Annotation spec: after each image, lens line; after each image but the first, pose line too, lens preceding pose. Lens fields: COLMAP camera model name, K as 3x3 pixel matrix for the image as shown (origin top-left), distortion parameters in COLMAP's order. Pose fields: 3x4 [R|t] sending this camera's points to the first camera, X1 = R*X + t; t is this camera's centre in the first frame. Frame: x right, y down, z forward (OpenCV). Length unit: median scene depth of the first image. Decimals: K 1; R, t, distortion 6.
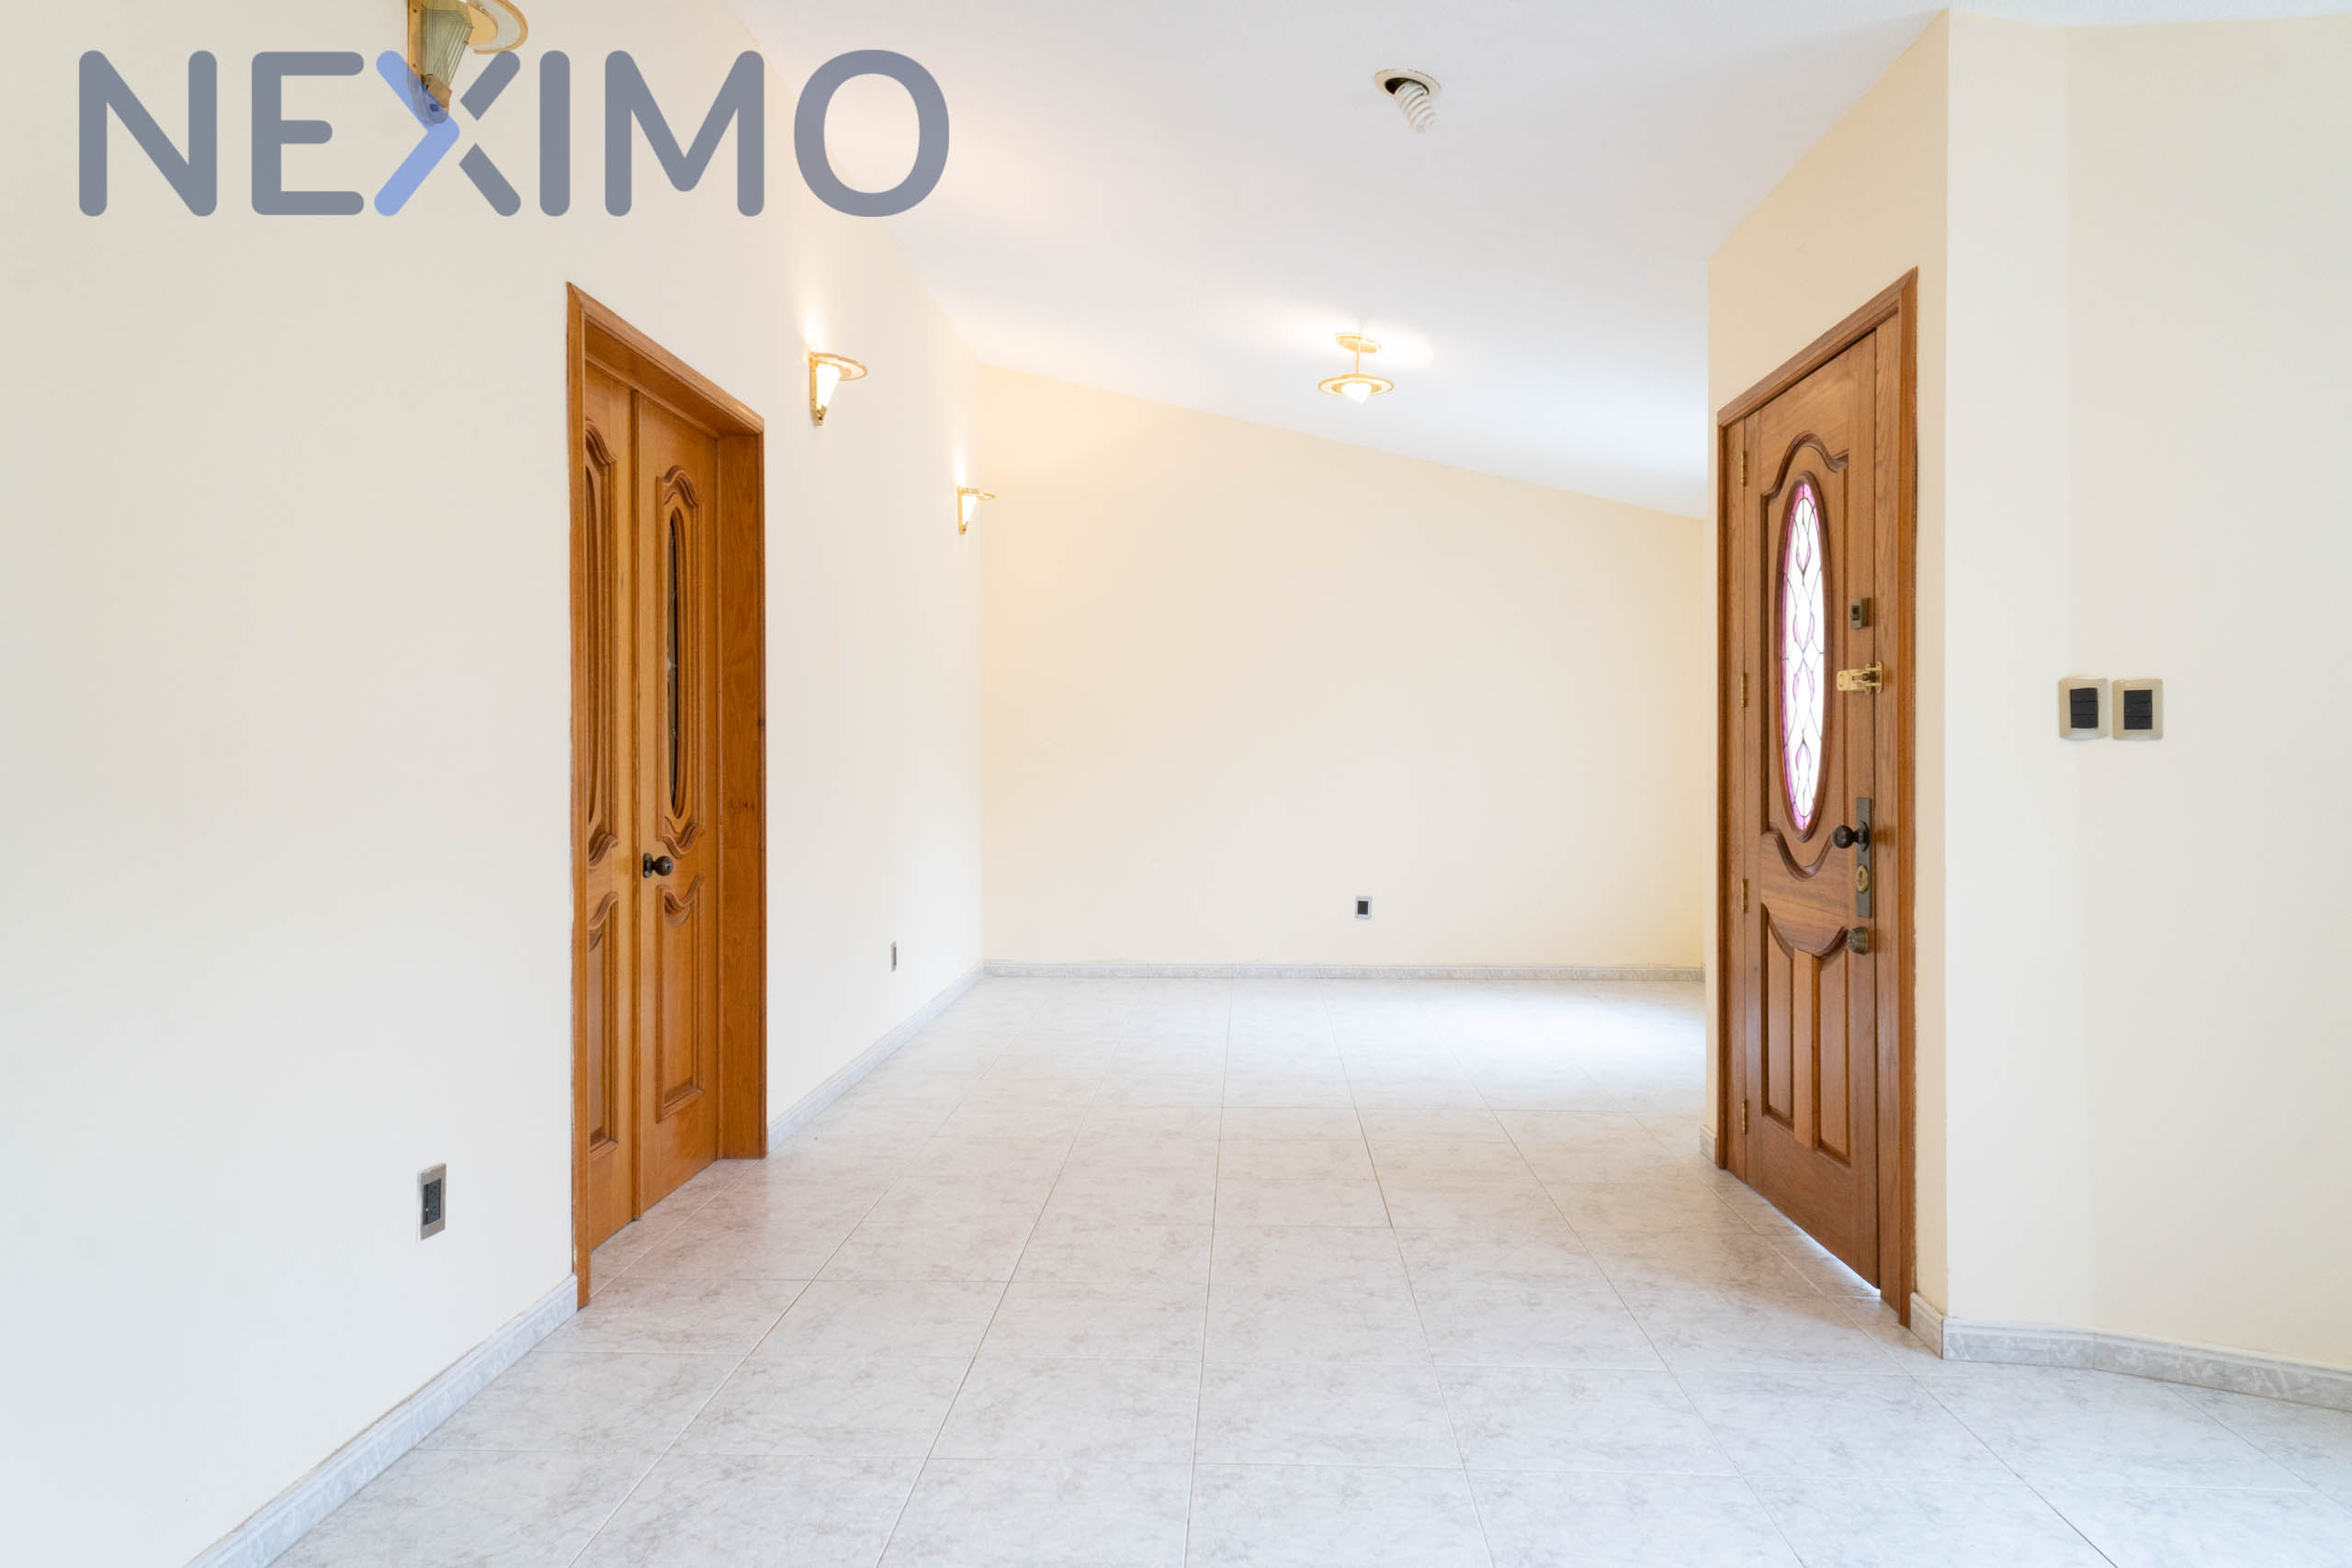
lens RADIAL K [[1582.1, 0, 1179.6], [0, 1582.1, 758.0], [0, 0, 1]] dist [0.049673, -0.048194]
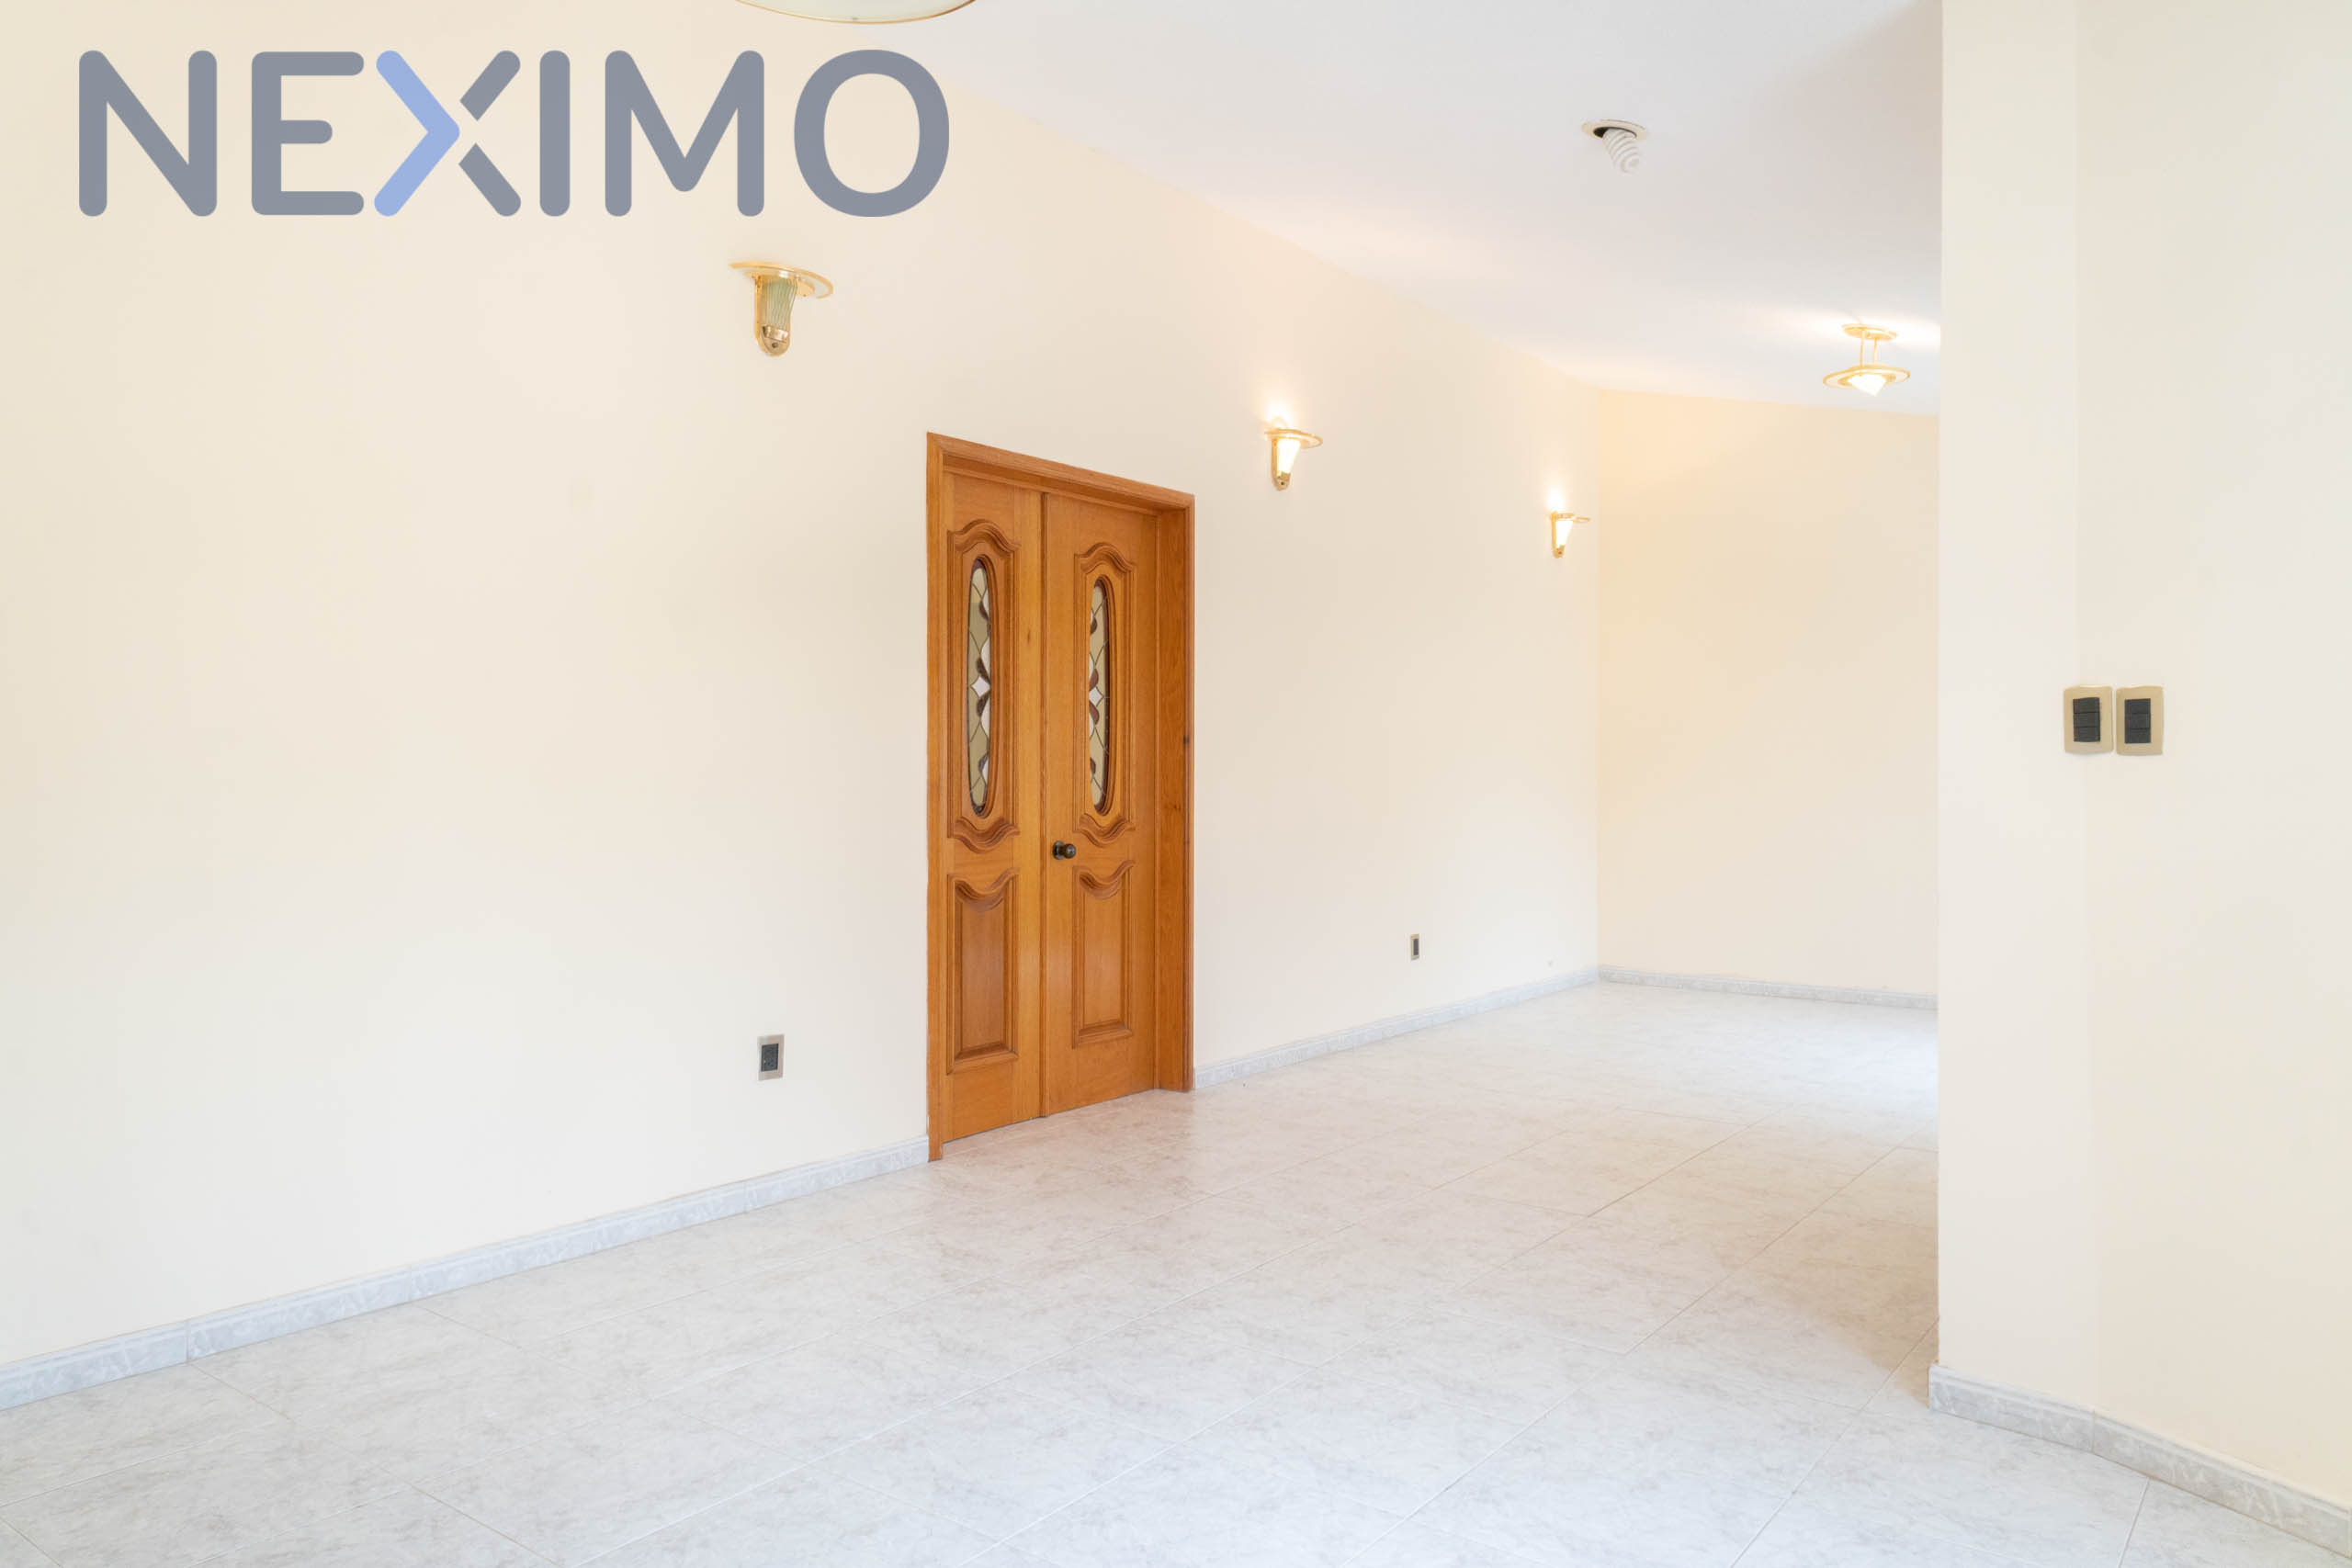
lens RADIAL K [[1582.1, 0, 1179.6], [0, 1582.1, 758.0], [0, 0, 1]] dist [0.049673, -0.048194]
pose [[0.825743, -0.000047, -0.564046, 0.592981], [-0.003578, 0.999979, -0.005321, -0.002674], [0.564035, 0.006412, 0.825726, -0.033212]]
